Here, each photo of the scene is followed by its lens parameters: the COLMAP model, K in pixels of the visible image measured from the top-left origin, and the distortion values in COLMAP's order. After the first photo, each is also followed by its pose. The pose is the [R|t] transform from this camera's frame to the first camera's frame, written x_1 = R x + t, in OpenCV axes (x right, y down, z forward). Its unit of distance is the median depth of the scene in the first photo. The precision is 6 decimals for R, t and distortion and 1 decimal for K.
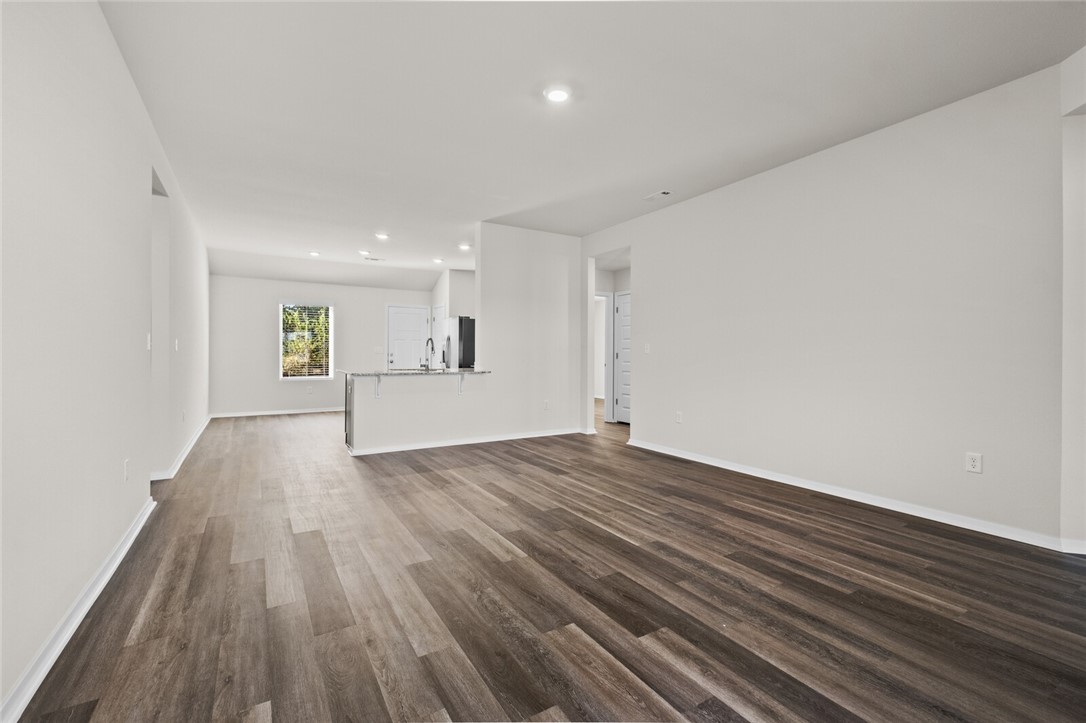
lens RADIAL K [[471.1, 0, 519.5], [0, 471.1, 354.4], [0, 0, 1]] dist [0.017890, 0.000804]
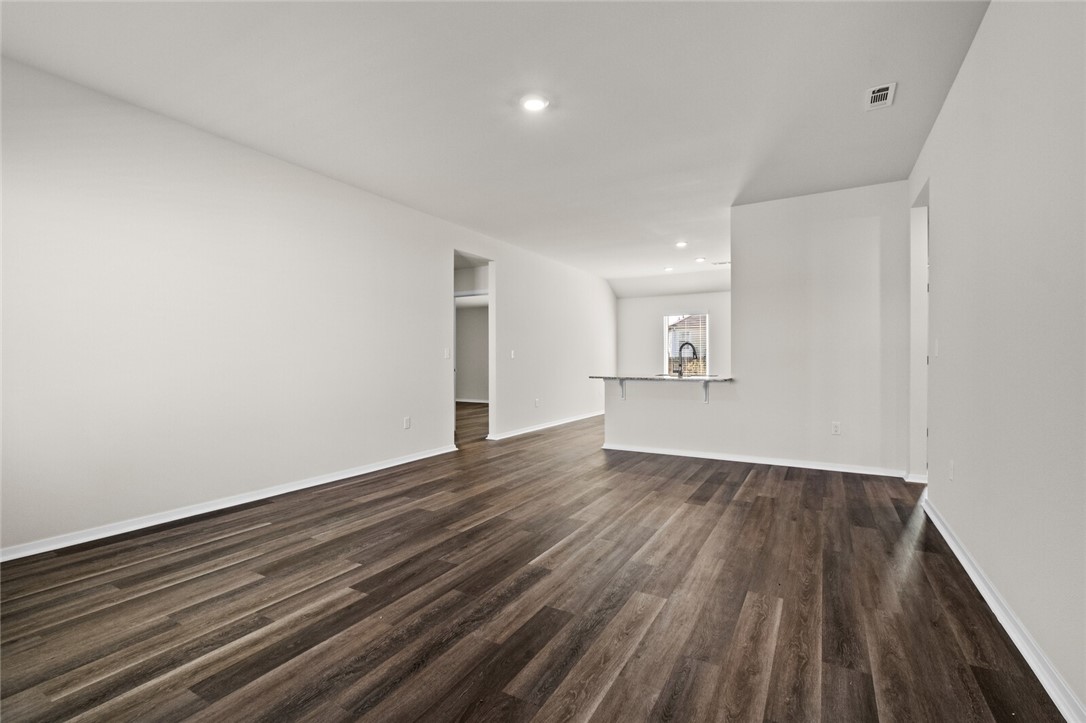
lens RADIAL K [[471.1, 0, 541.0], [0, 471.1, 363.4], [0, 0, 1]] dist [0.017890, 0.000804]
pose [[0.494428, -0.001184, -0.869218, 1.150809], [0.007688, 0.999966, 0.003011, 0.004811], [0.869185, -0.008171, 0.494420, 0.599476]]
